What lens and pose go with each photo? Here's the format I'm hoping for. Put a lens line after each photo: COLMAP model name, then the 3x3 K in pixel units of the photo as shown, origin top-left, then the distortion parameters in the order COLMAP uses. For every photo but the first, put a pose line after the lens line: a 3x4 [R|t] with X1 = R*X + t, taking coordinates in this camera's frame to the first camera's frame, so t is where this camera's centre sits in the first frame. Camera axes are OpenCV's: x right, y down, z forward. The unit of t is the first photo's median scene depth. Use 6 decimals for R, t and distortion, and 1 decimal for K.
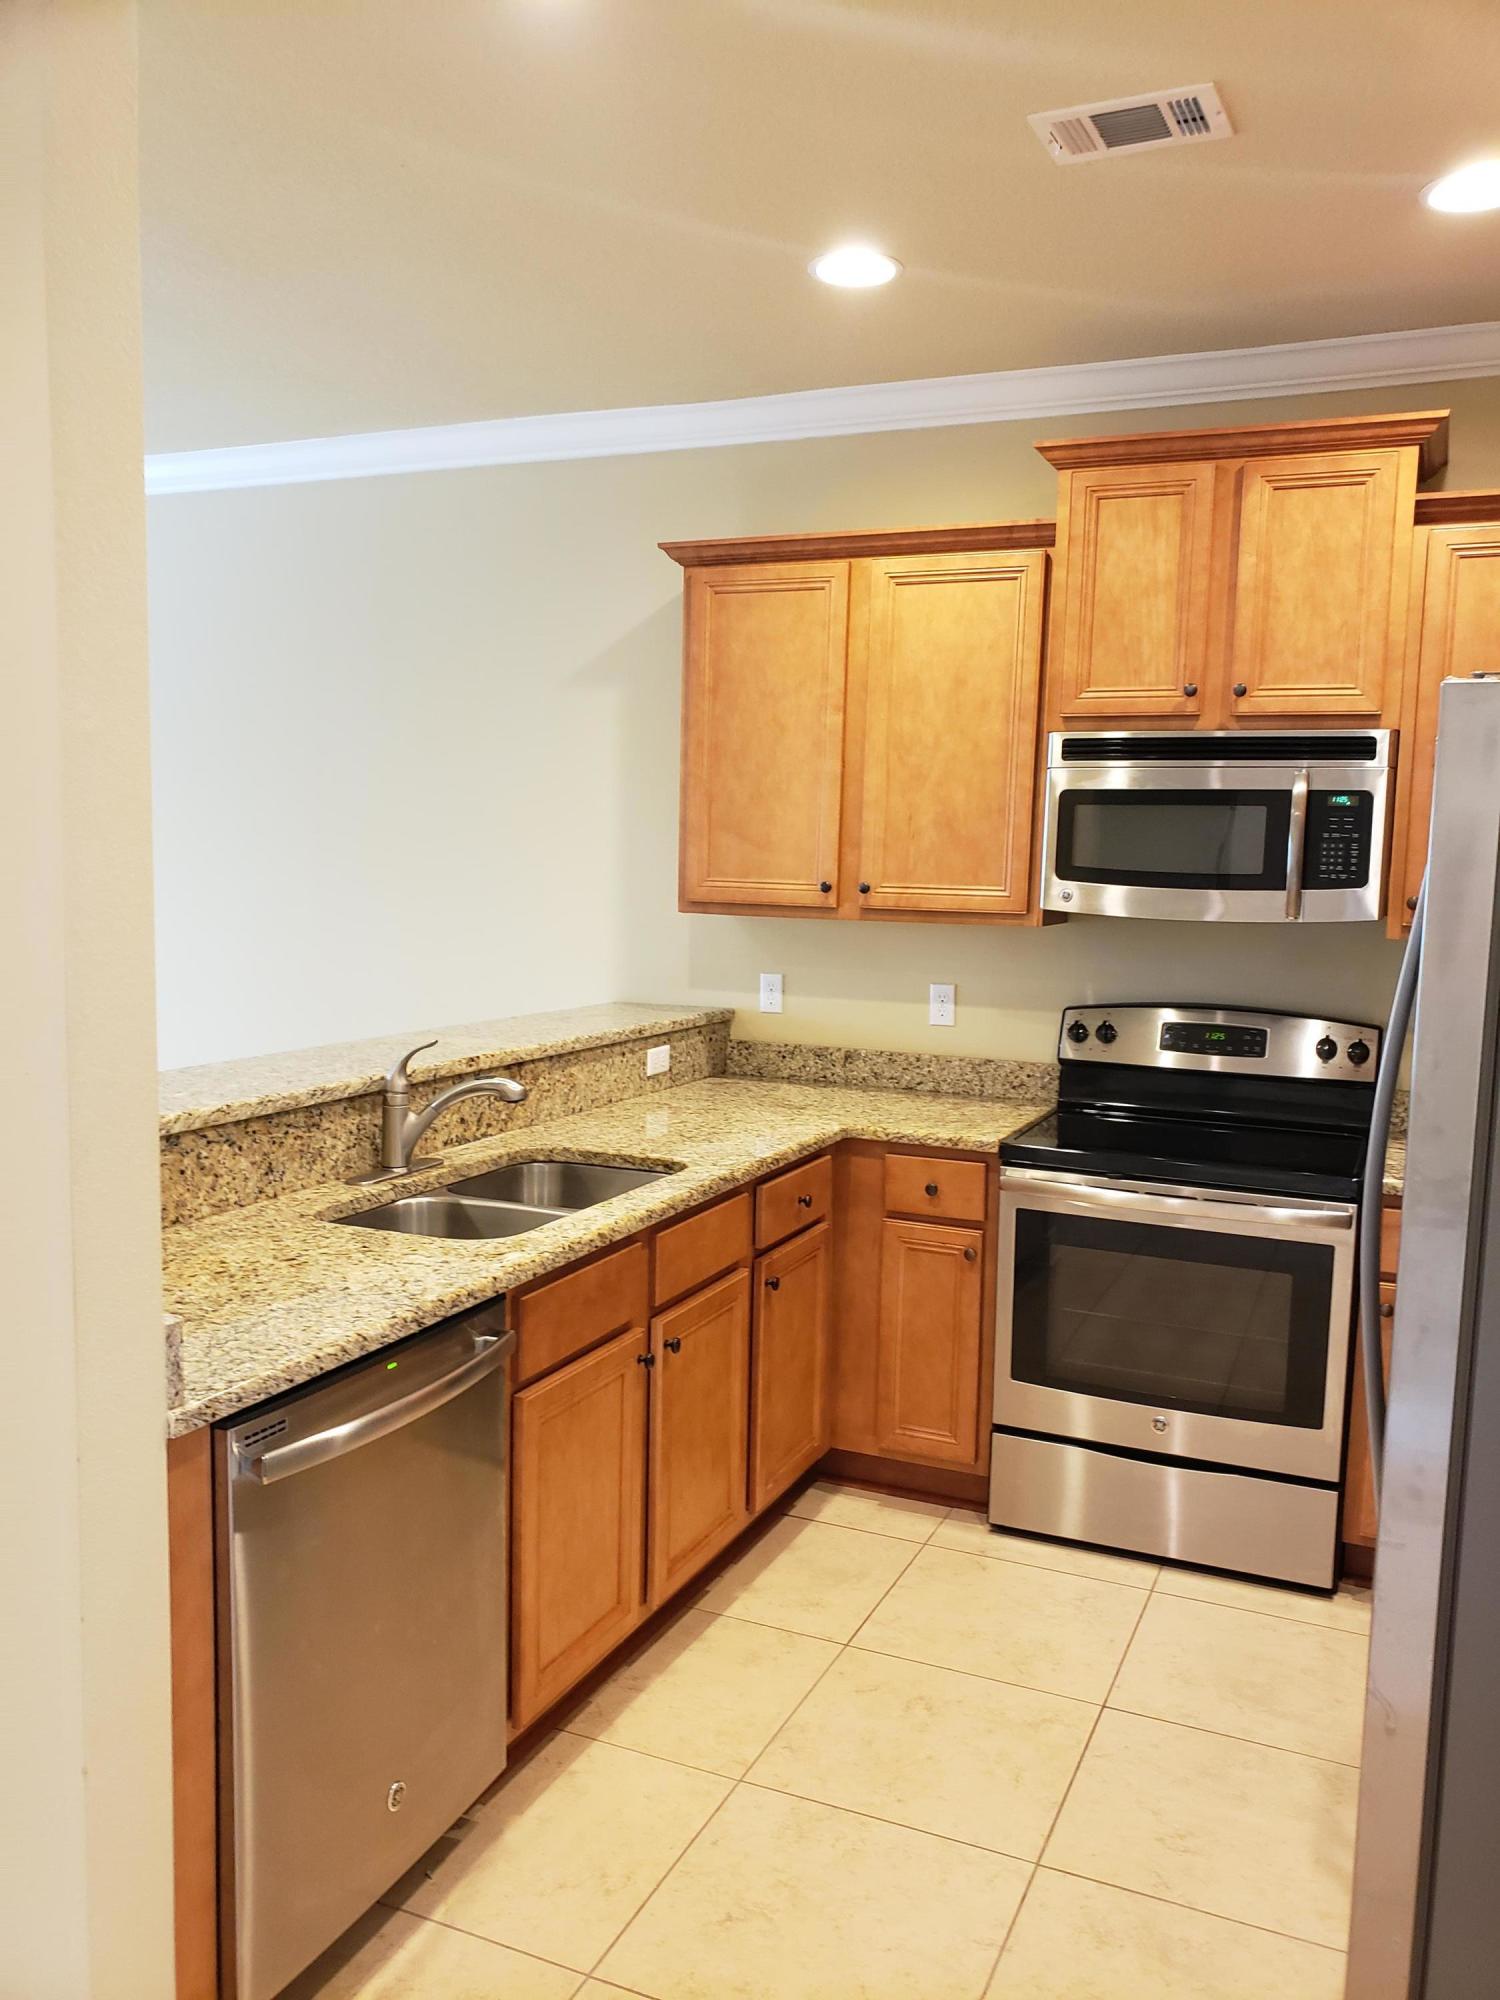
lens RADIAL K [[1581.5, 0, 744.2], [0, 1581.5, 1008.2], [0, 0, 1]] dist [0.019669, -0.009662]
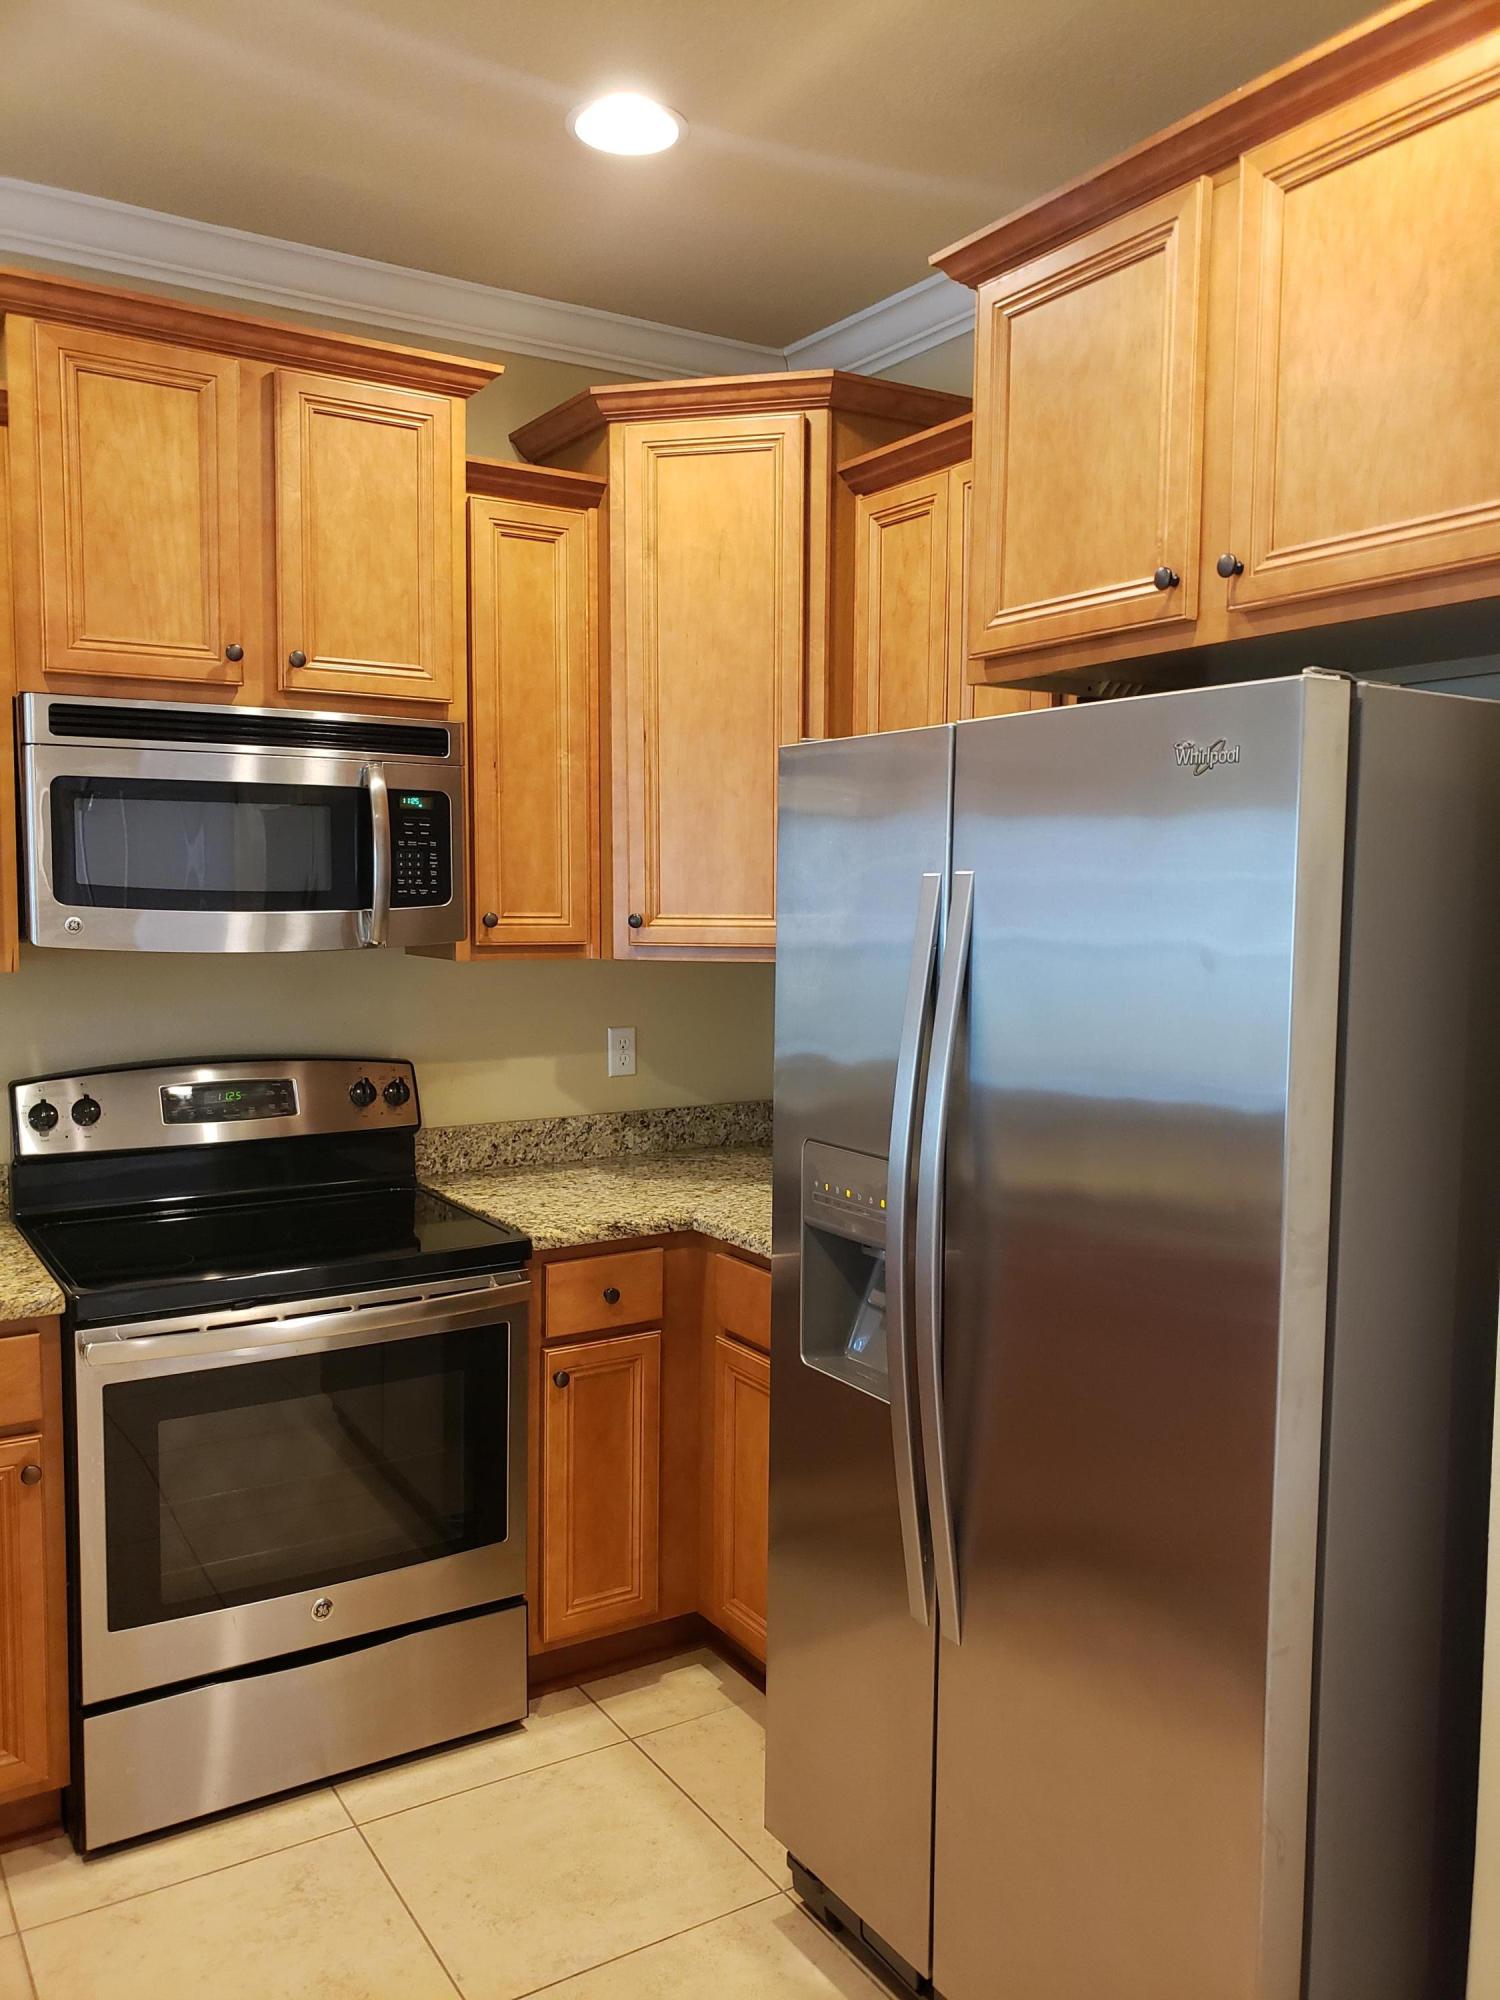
lens RADIAL K [[1581.5, 0, 743.7], [0, 1581.5, 1008.5], [0, 0, 1]] dist [0.019669, -0.009662]
pose [[0.568149, -0.086171, 0.818402, -0.220931], [0.088825, 0.995114, 0.043113, -0.041263], [-0.818118, 0.048200, 0.573027, 0.369967]]
